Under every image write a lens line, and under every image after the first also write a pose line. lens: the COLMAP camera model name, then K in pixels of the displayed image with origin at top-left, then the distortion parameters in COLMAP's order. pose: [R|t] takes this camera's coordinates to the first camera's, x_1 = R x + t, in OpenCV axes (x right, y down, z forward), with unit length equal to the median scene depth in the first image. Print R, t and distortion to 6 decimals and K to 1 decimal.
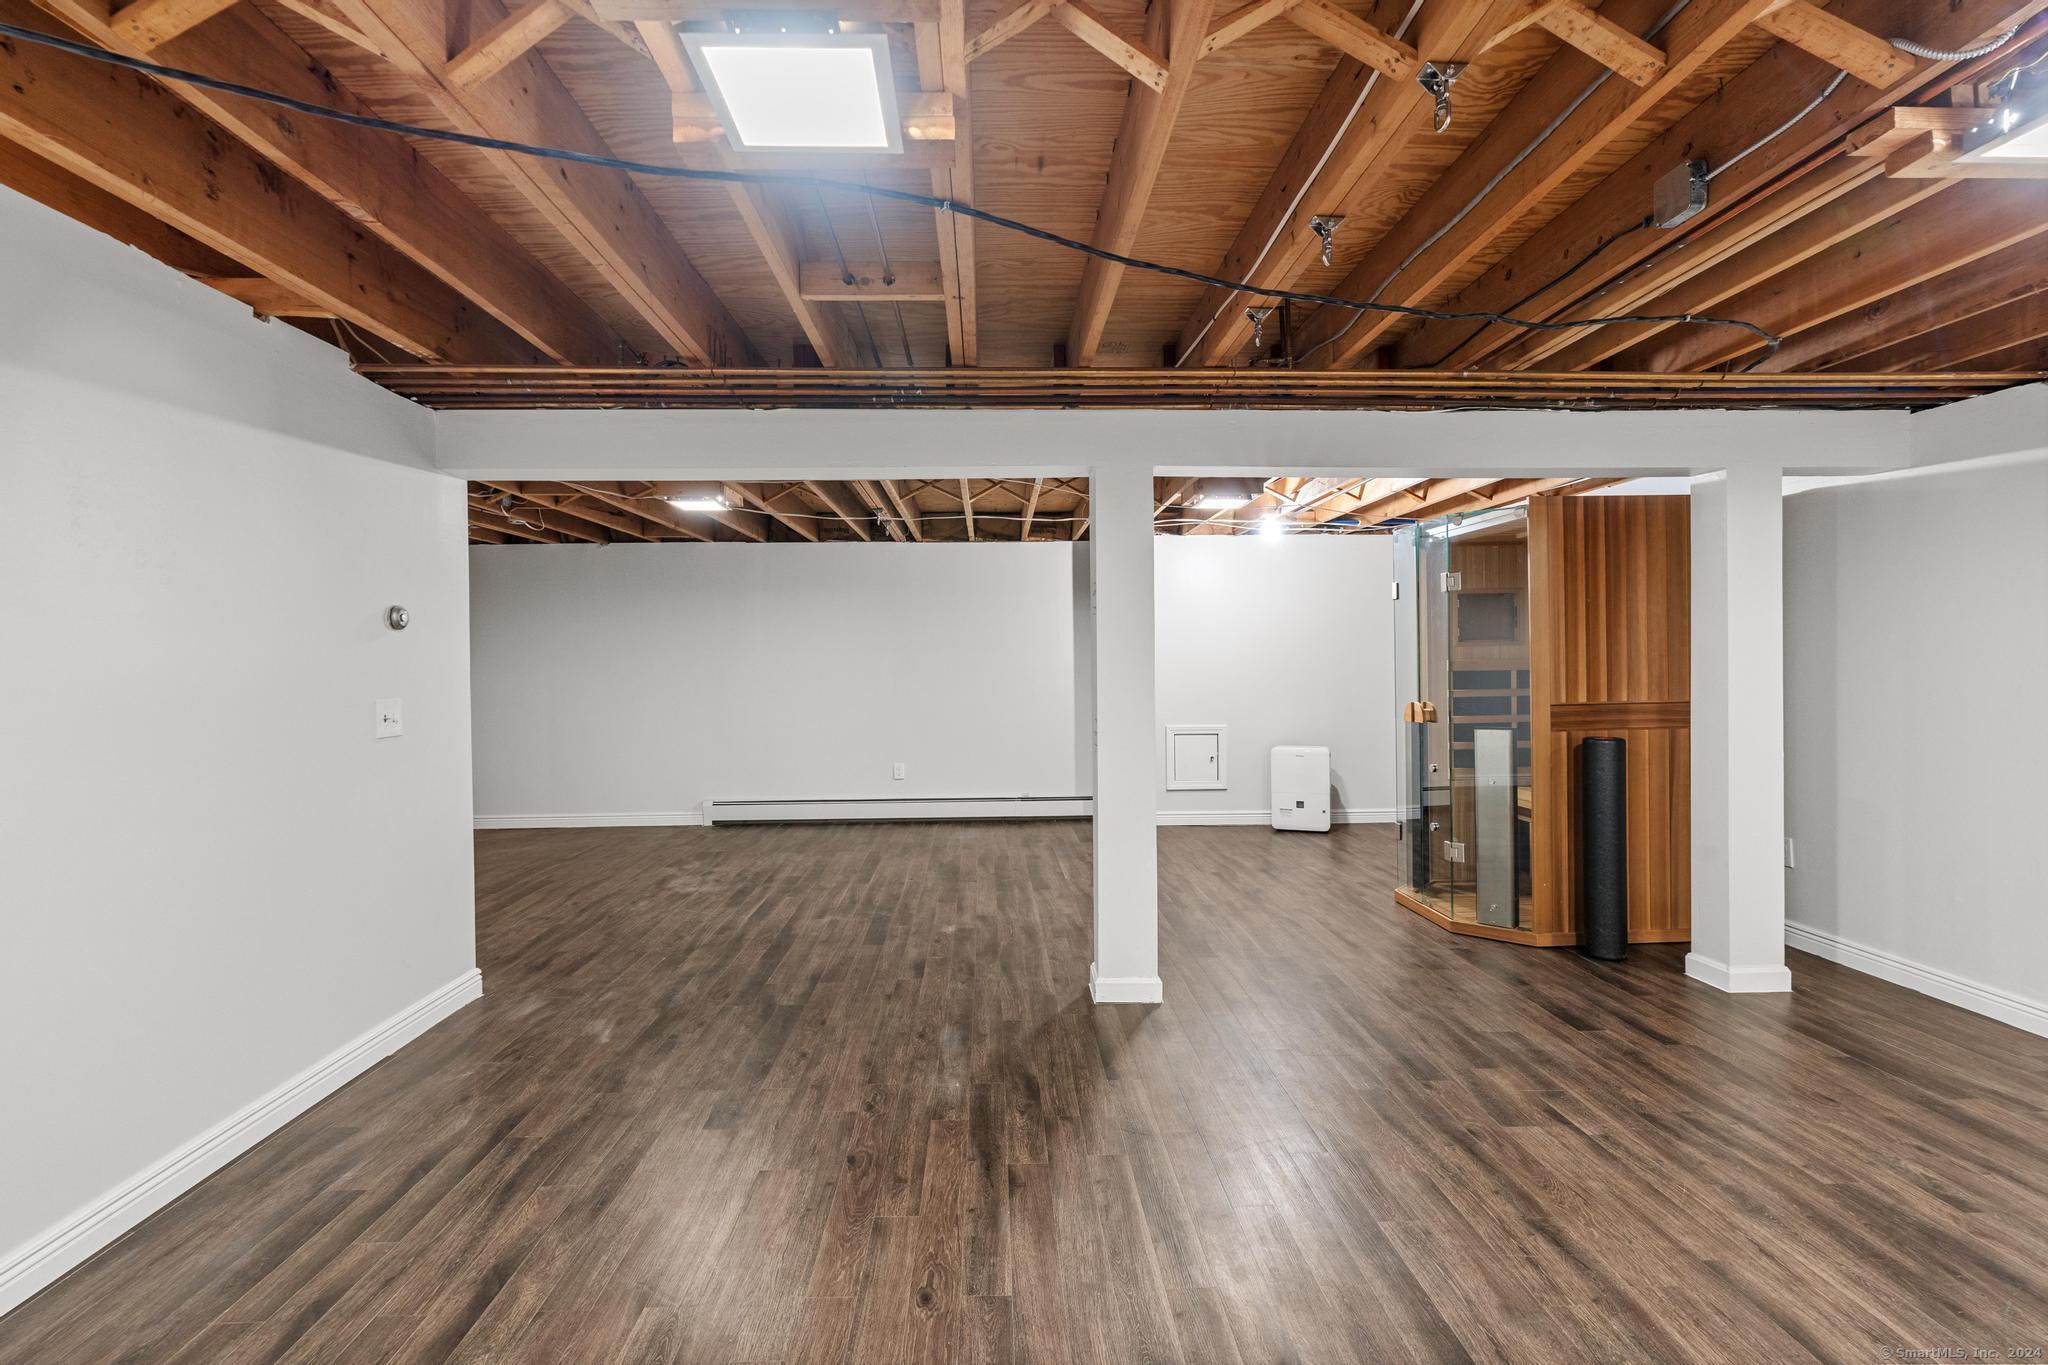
lens RADIAL K [[928.0, 0, 1010.8], [0, 928.0, 671.9], [0, 0, 1]] dist [-0.006917, 0.003290]
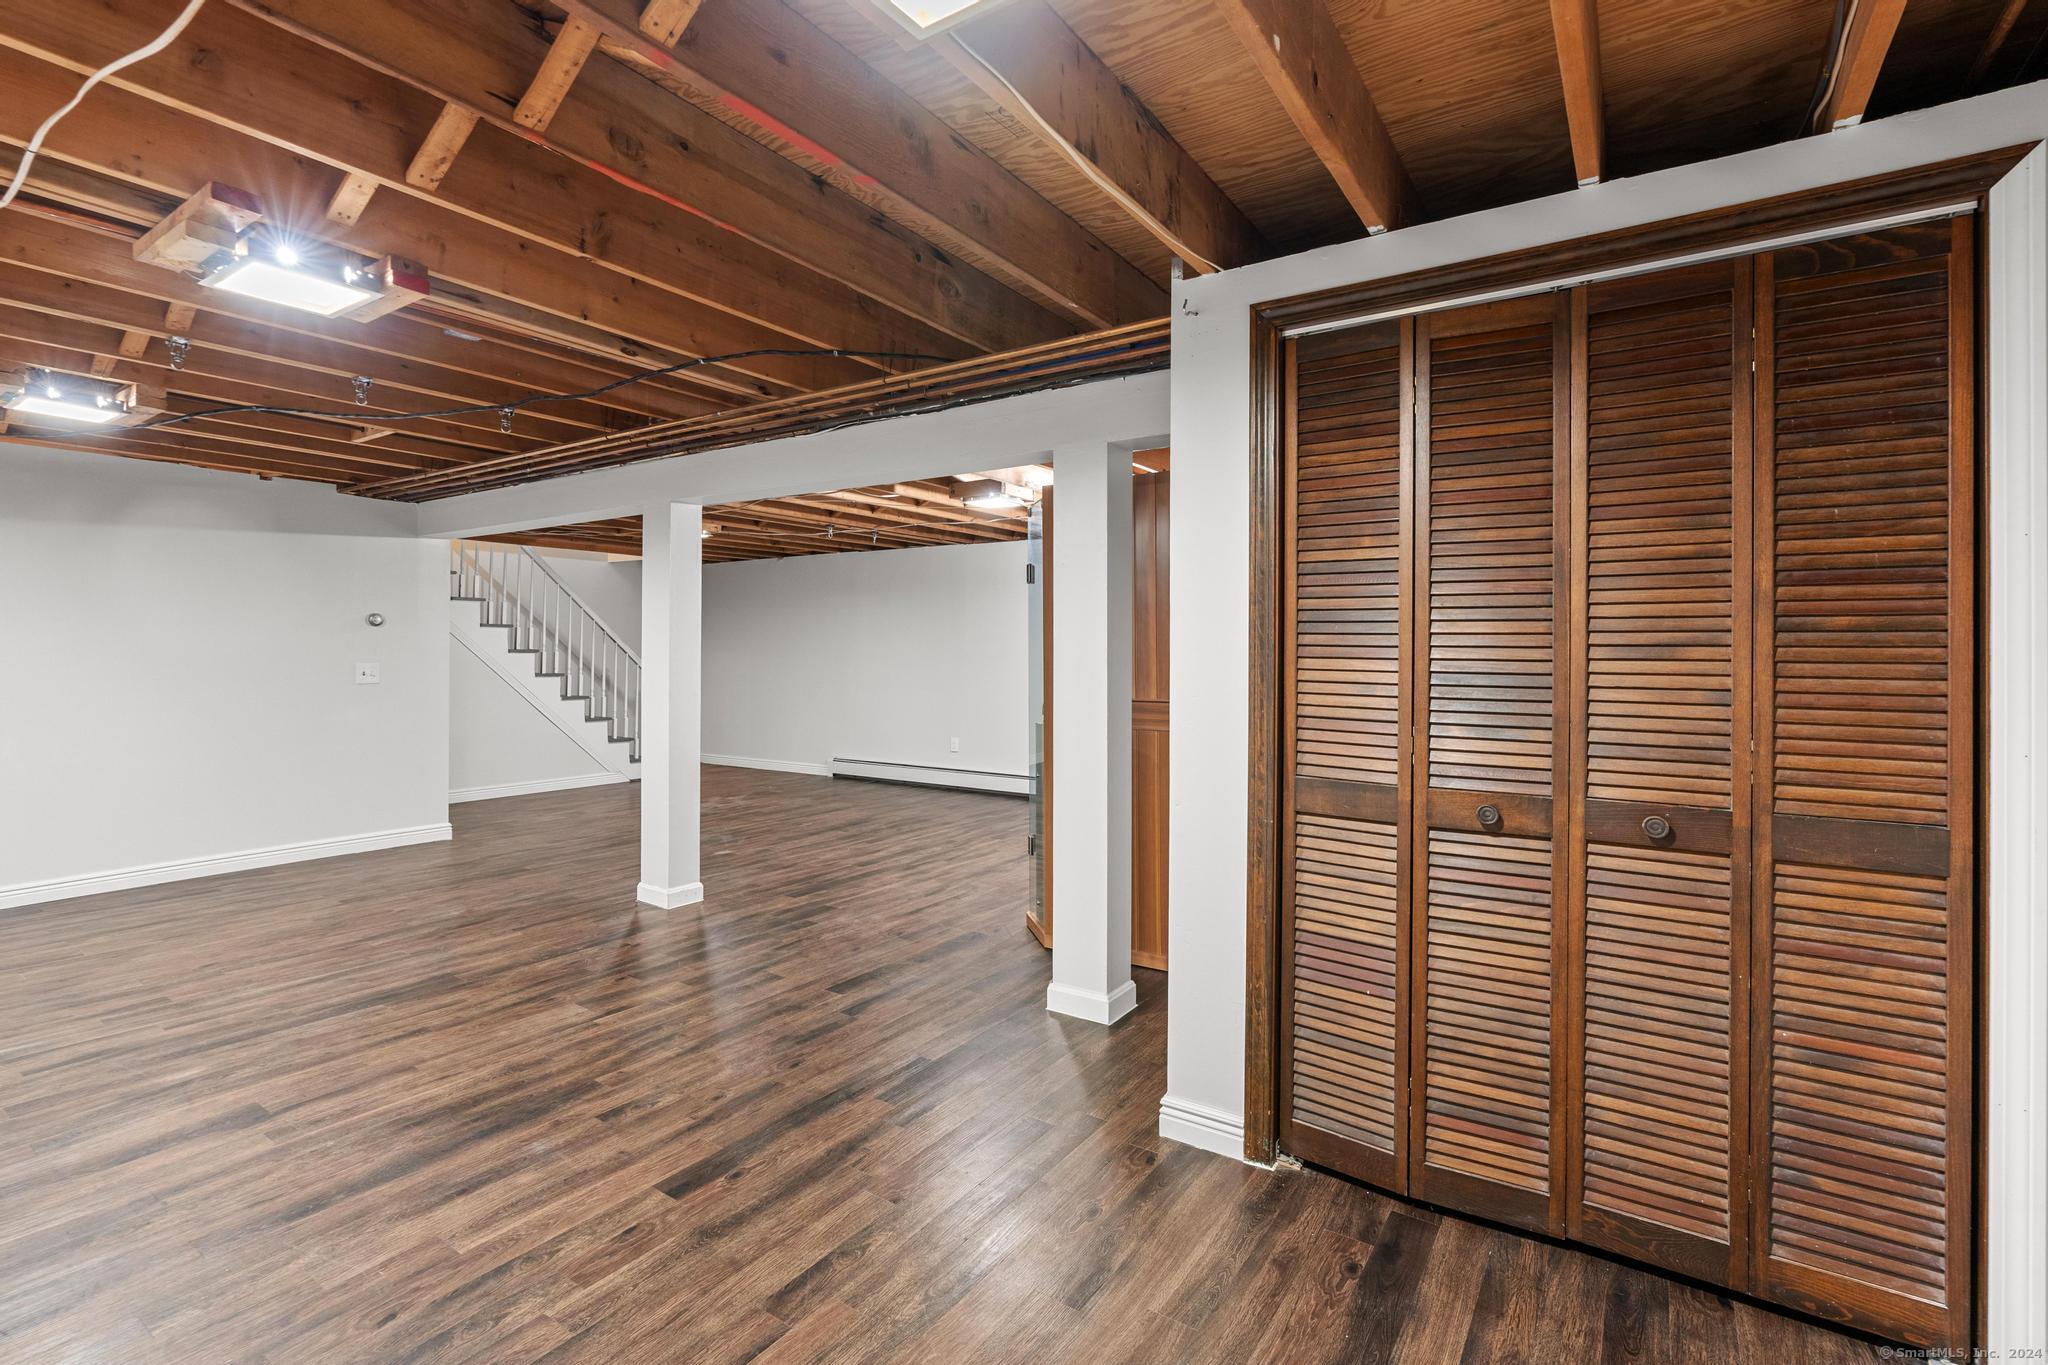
lens RADIAL K [[928.0, 0, 1006.6], [0, 928.0, 668.7], [0, 0, 1]] dist [-0.006917, 0.003290]
pose [[0.809935, 0.024616, -0.586003, 1.554206], [-0.021062, 0.999695, 0.012883, -0.012404], [0.586141, 0.001908, 0.810207, 0.252952]]
